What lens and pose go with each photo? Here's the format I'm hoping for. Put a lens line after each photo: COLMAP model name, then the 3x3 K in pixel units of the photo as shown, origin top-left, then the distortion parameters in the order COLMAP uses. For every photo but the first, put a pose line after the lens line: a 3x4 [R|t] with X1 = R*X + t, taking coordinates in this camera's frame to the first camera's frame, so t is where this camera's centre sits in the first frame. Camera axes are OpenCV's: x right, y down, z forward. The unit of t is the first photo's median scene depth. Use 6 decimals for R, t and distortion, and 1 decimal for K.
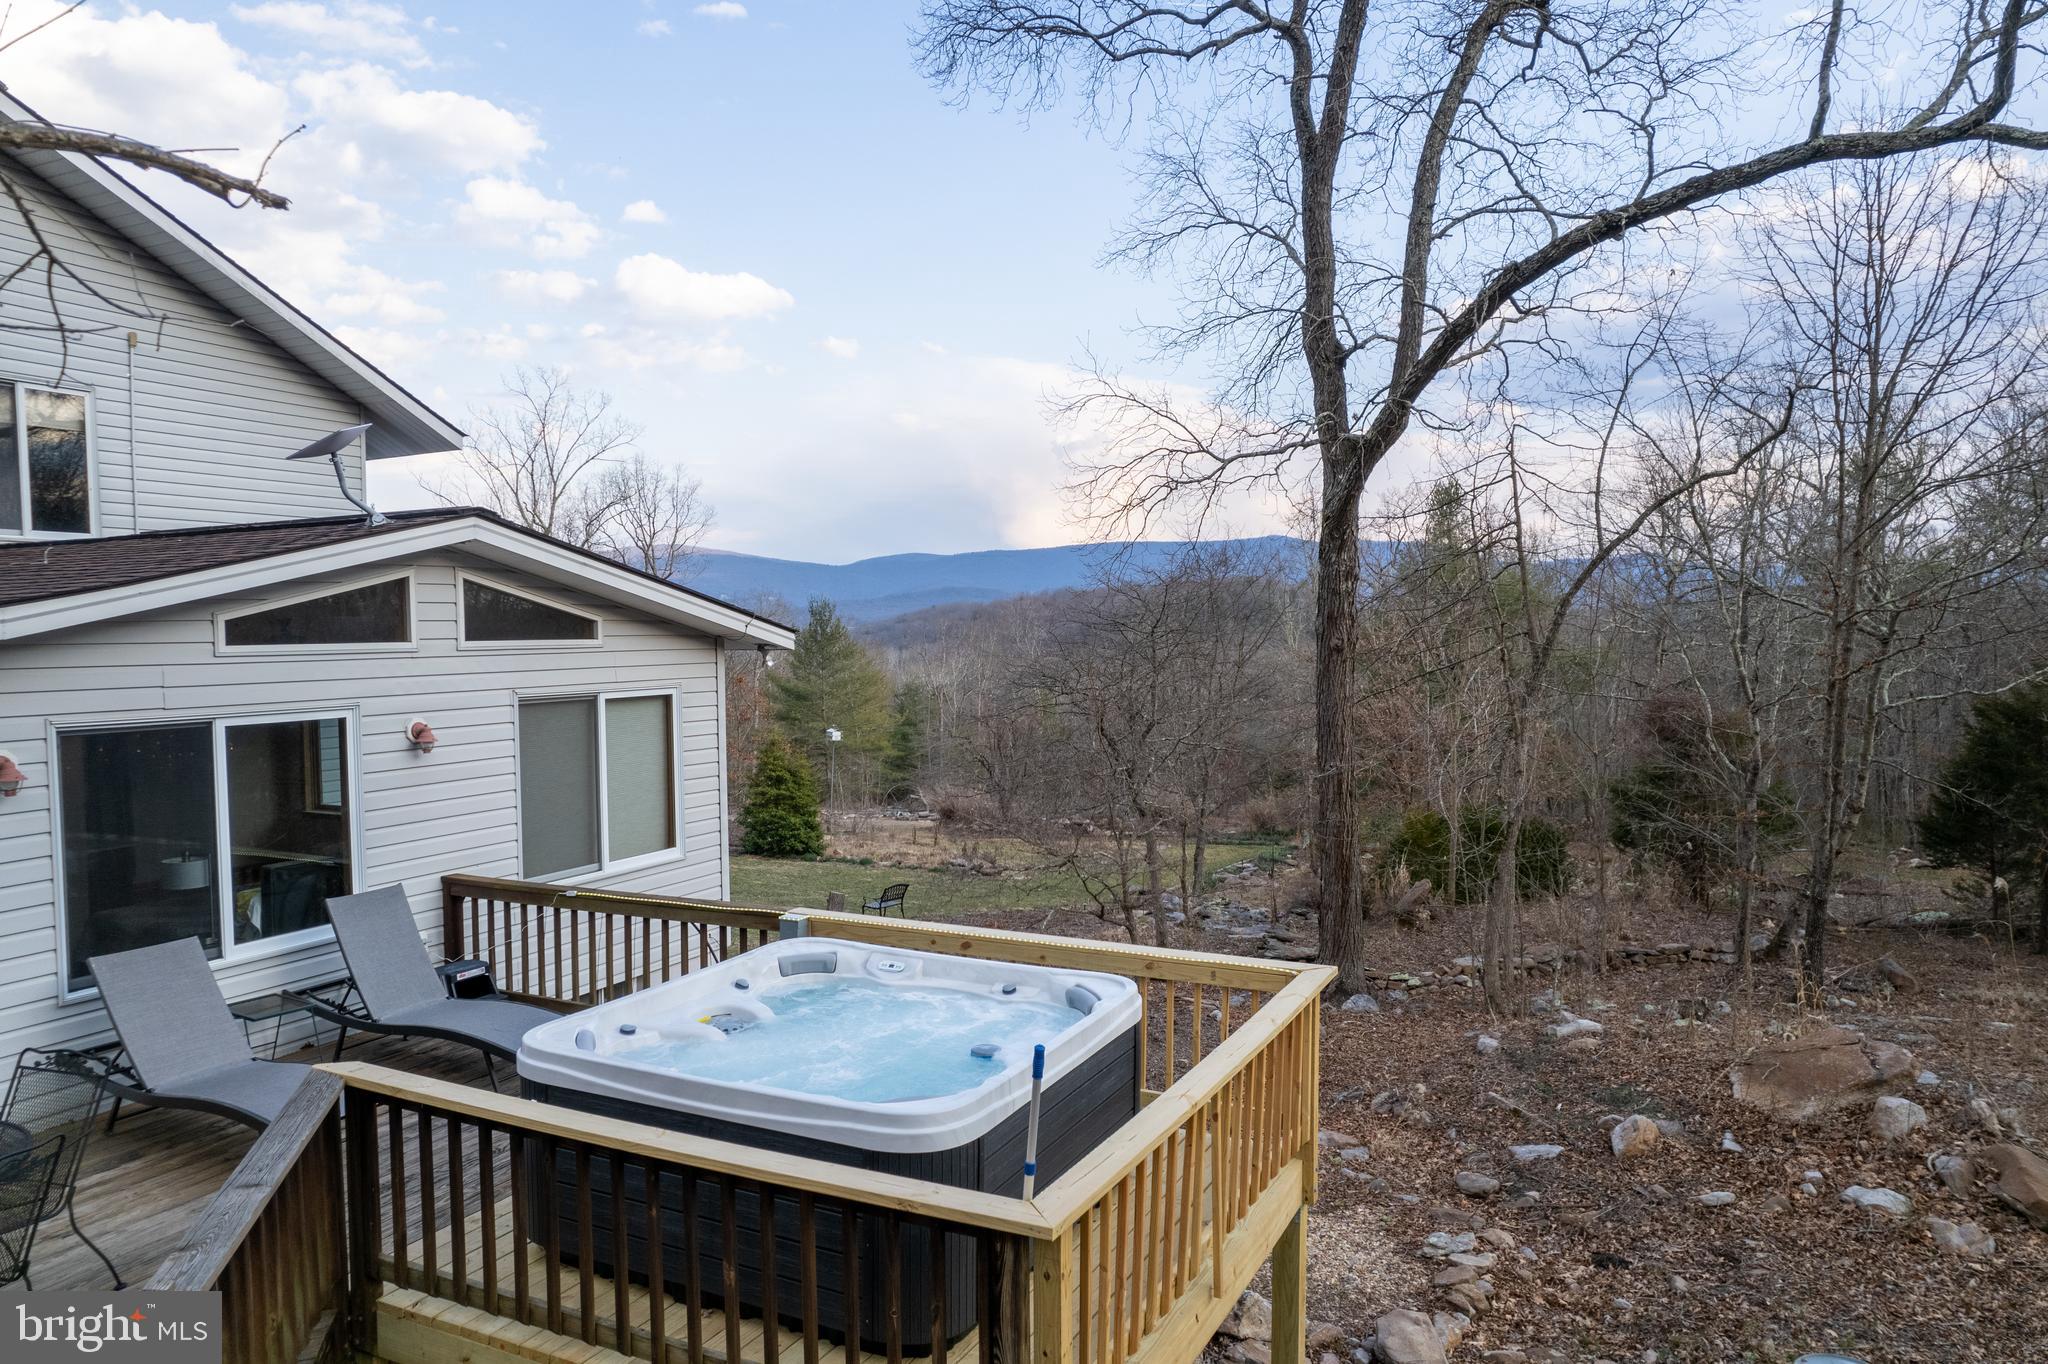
lens RADIAL K [[1367.6, 0, 965.6], [0, 1367.6, 692.0], [0, 0, 1]] dist [0.004370, 0.028745]
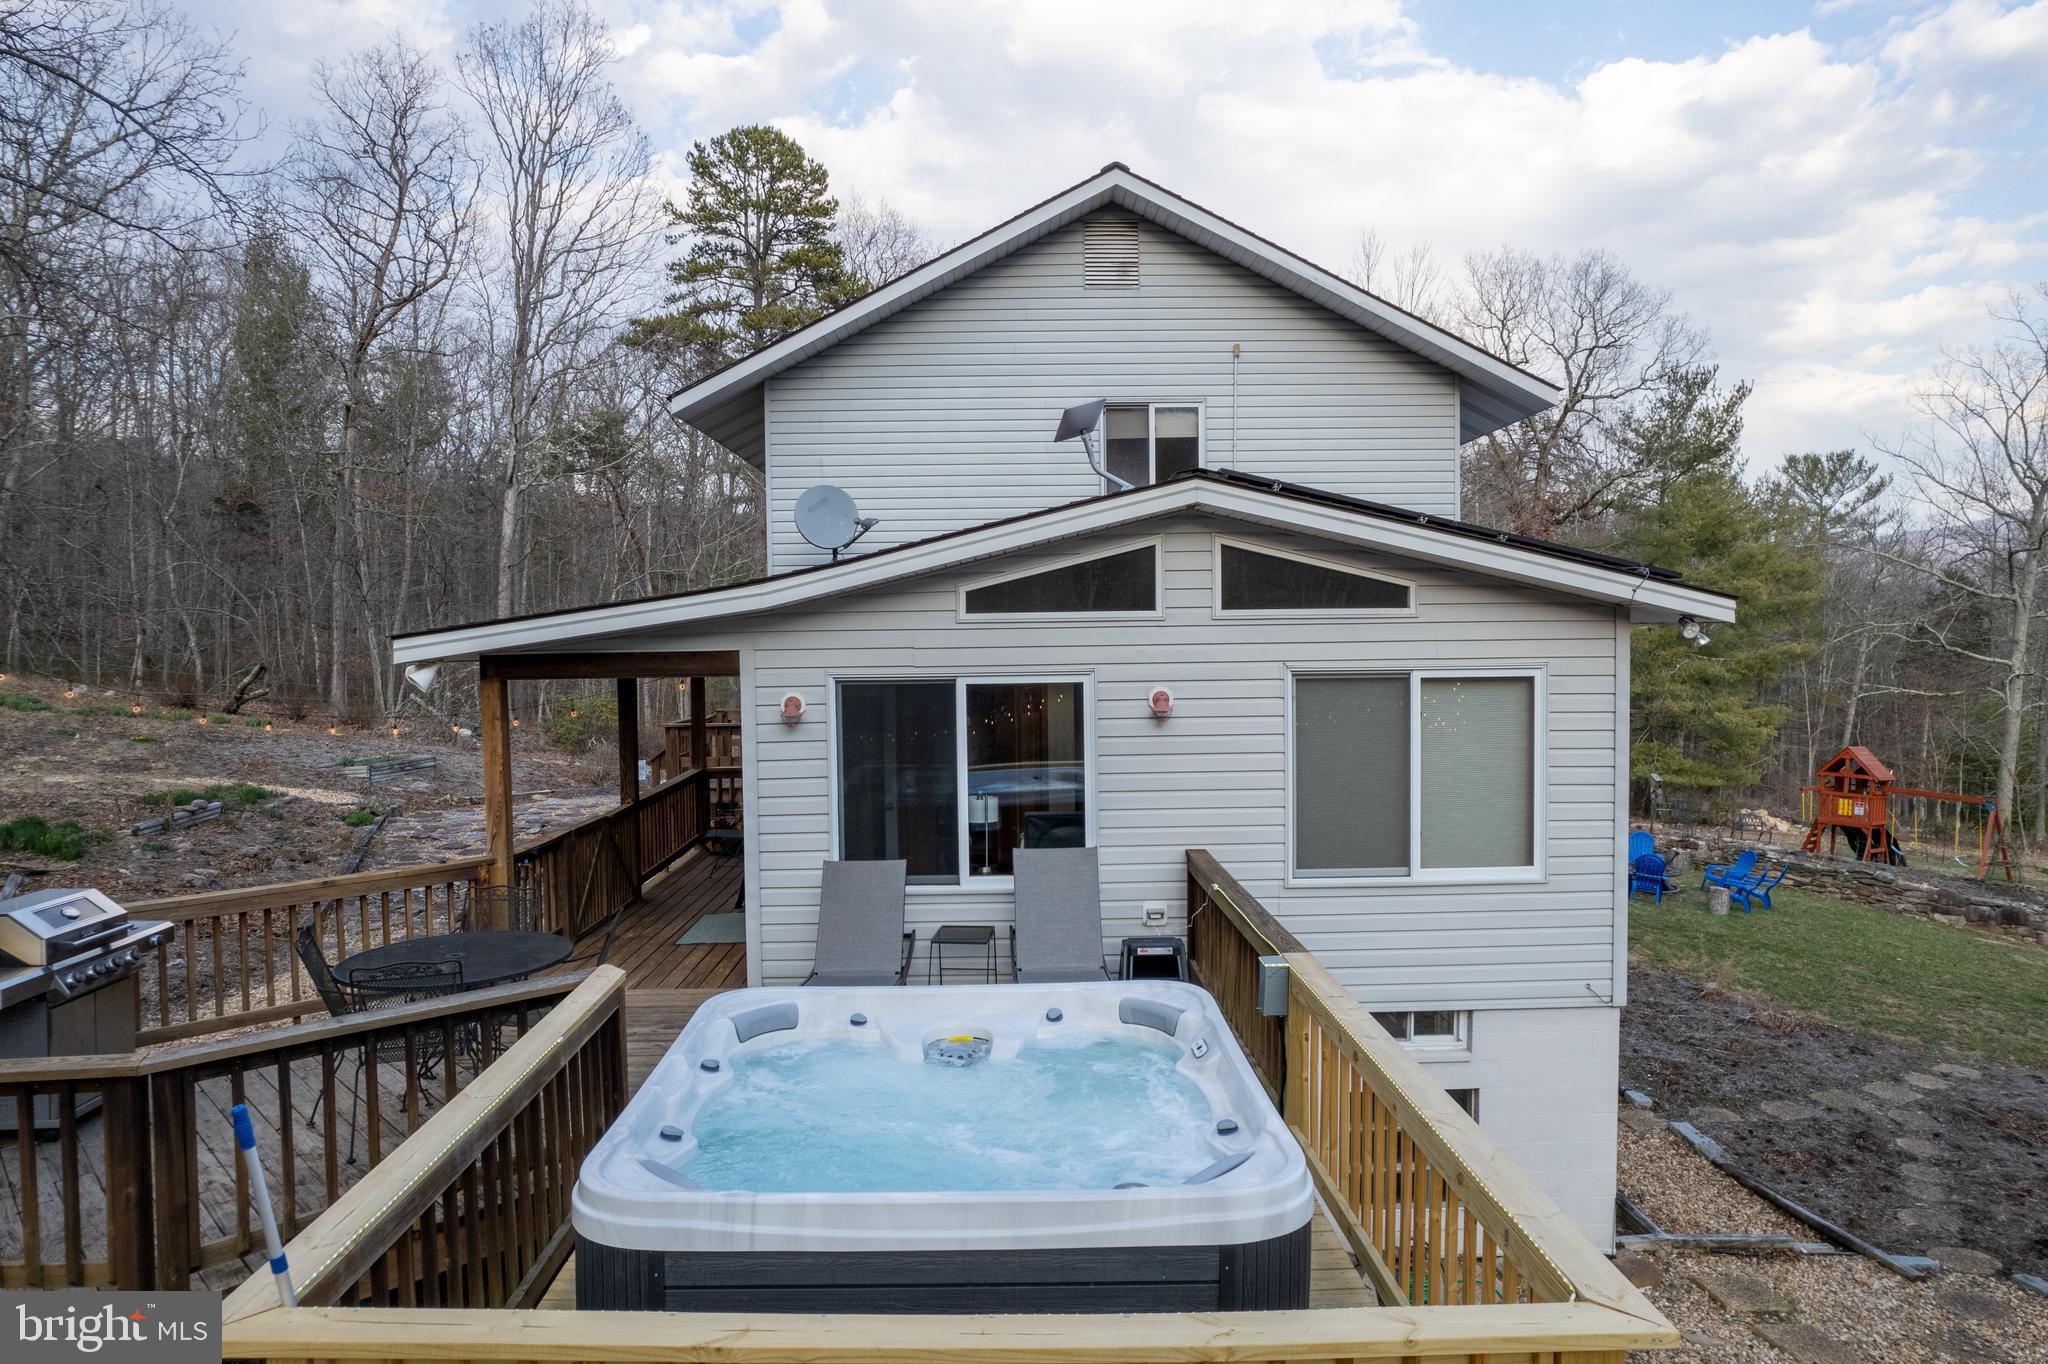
lens RADIAL K [[1339.3, 0, 1024.0], [0, 1339.3, 682.0], [0, 0, 1]] dist [-0.029595, -0.001197]
pose [[0.515890, 0.039737, -0.855733, 0.291449], [-0.033785, 0.999090, 0.026026, -0.005105], [0.855988, 0.015485, 0.516763, 0.318715]]
